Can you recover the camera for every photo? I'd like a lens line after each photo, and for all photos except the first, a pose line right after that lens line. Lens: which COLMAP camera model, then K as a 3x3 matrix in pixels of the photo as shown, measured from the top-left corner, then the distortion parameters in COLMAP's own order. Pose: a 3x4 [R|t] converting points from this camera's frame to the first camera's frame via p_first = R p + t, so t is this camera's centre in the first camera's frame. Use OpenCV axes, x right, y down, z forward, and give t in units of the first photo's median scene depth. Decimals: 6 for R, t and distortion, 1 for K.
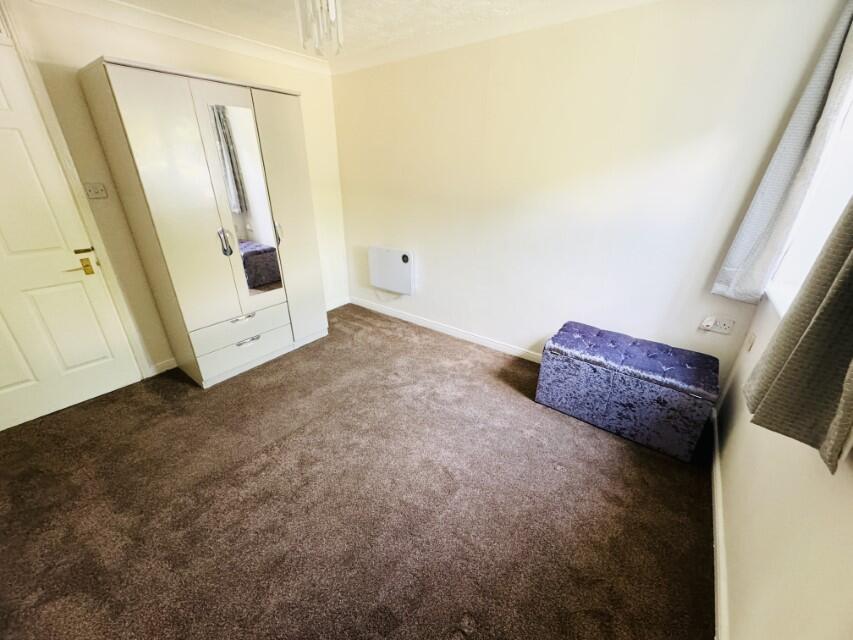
lens RADIAL K [[342.3, 0, 421.8], [0, 342.3, 322.4], [0, 0, 1]] dist [0.001511, -0.000228]
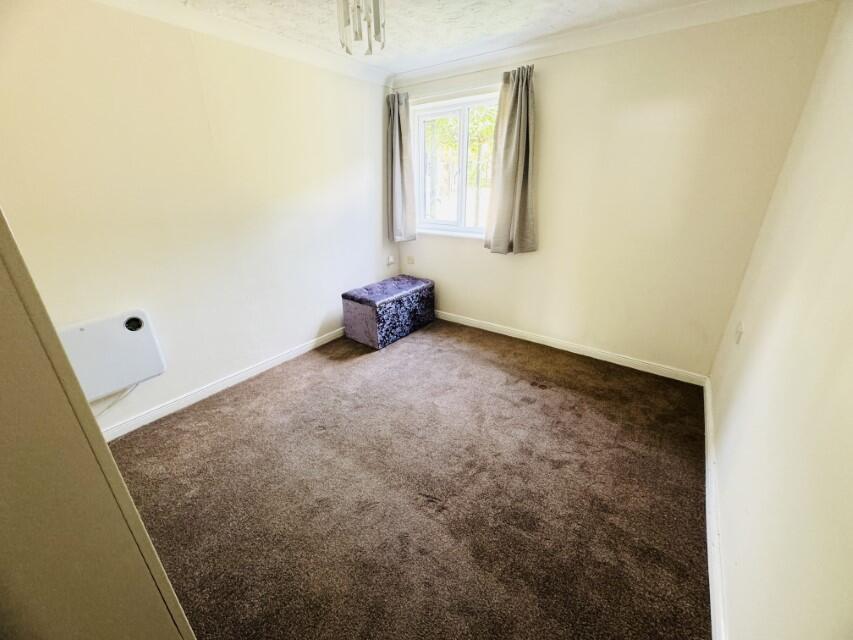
lens RADIAL K [[342.3, 0, 421.3], [0, 342.3, 320.2], [0, 0, 1]] dist [0.001511, -0.000228]
pose [[-0.020598, -0.376260, 0.926285, -0.814854], [0.421273, 0.836953, 0.349341, -0.247039], [-0.906700, 0.397414, 0.141268, 0.578208]]
